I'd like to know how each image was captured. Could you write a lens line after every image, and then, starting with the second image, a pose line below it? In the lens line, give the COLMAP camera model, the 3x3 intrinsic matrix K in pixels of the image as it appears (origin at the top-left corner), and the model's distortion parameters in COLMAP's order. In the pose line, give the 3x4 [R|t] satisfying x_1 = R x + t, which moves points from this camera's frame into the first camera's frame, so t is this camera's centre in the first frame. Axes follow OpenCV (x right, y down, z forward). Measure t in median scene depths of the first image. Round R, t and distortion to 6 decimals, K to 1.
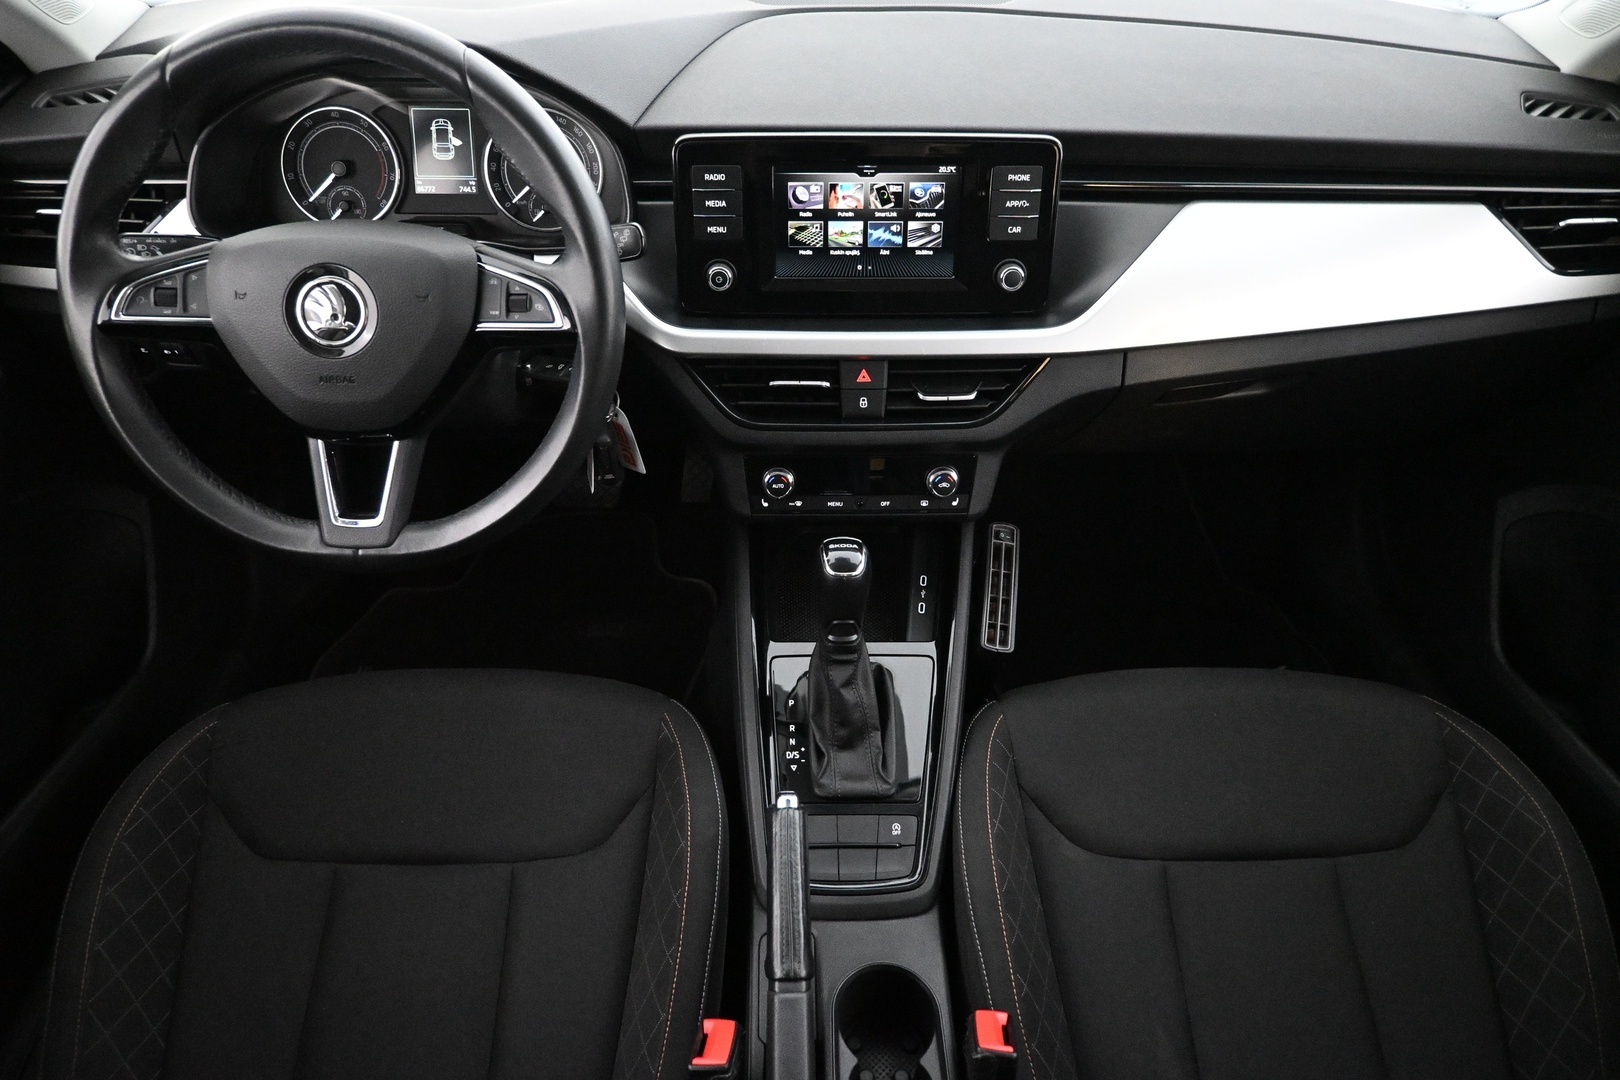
lens RADIAL K [[1118.2, 0, 813.9], [0, 1118.2, 542.3], [0, 0, 1]] dist [0.041578, -0.012858]
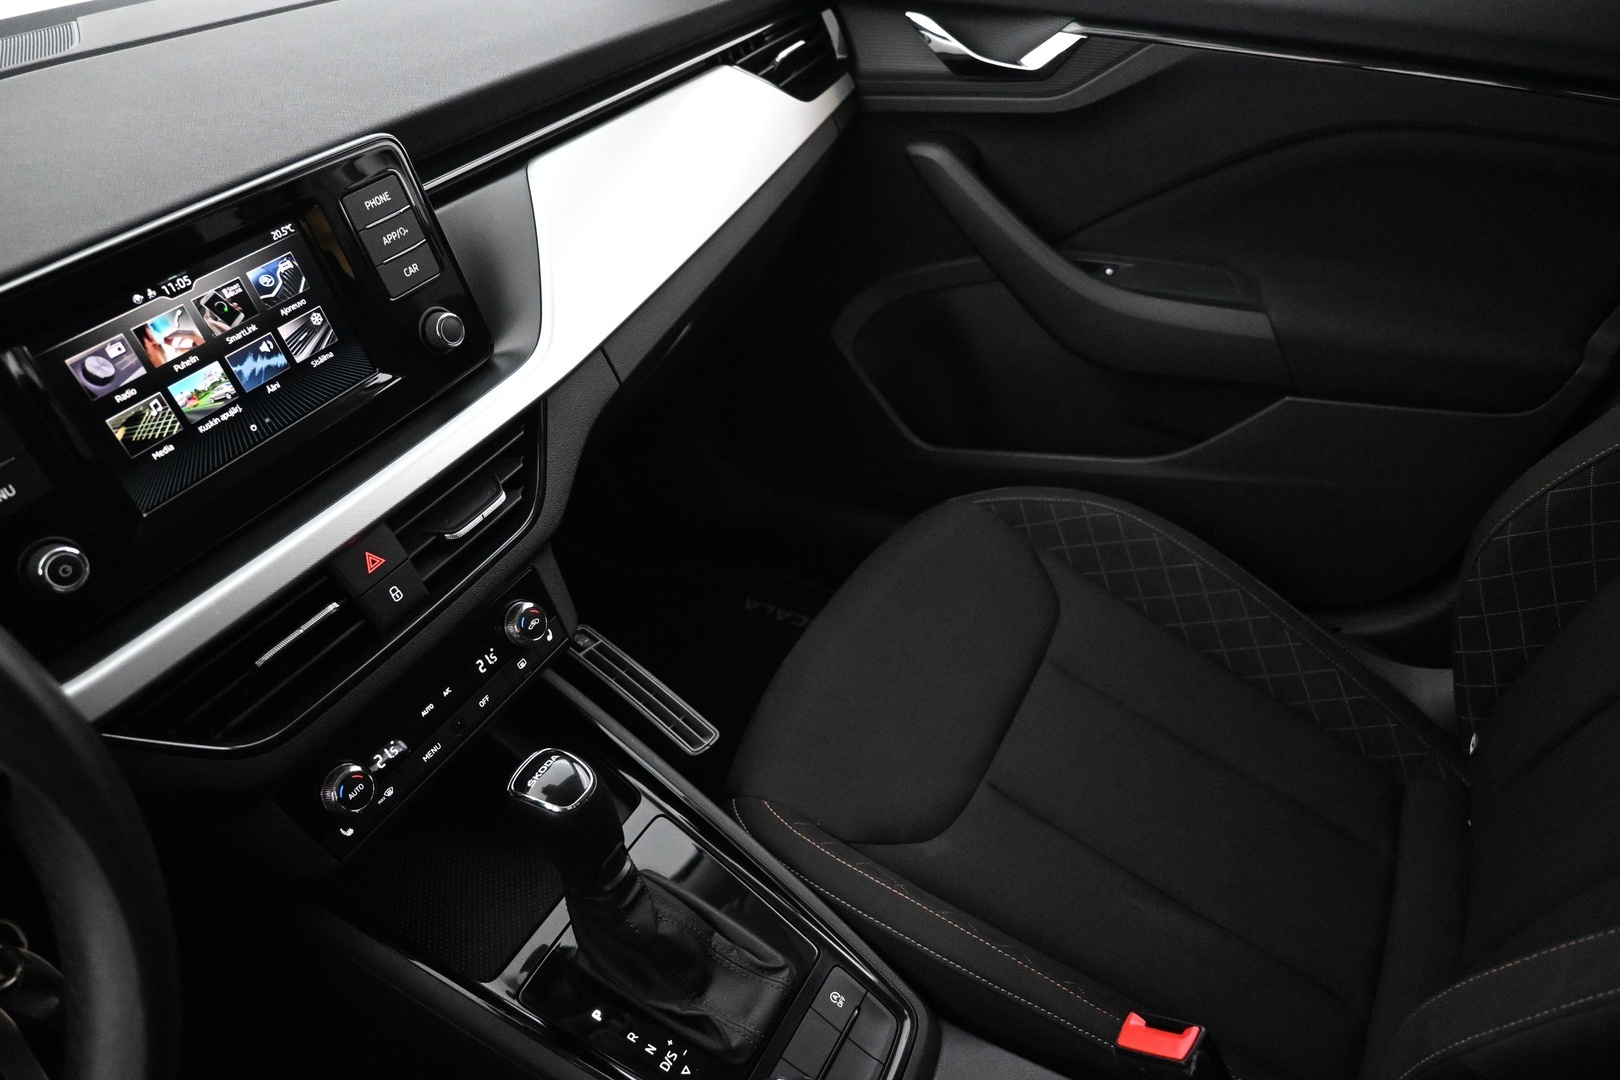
lens RADIAL K [[1118.2, 0, 818.3], [0, 1118.2, 537.4], [0, 0, 1]] dist [0.041578, -0.012858]
pose [[0.499784, -0.569354, 0.652727, -0.250541], [0.622050, 0.760337, 0.186923, -0.124394], [-0.602718, 0.312607, 0.734171, 0.380823]]
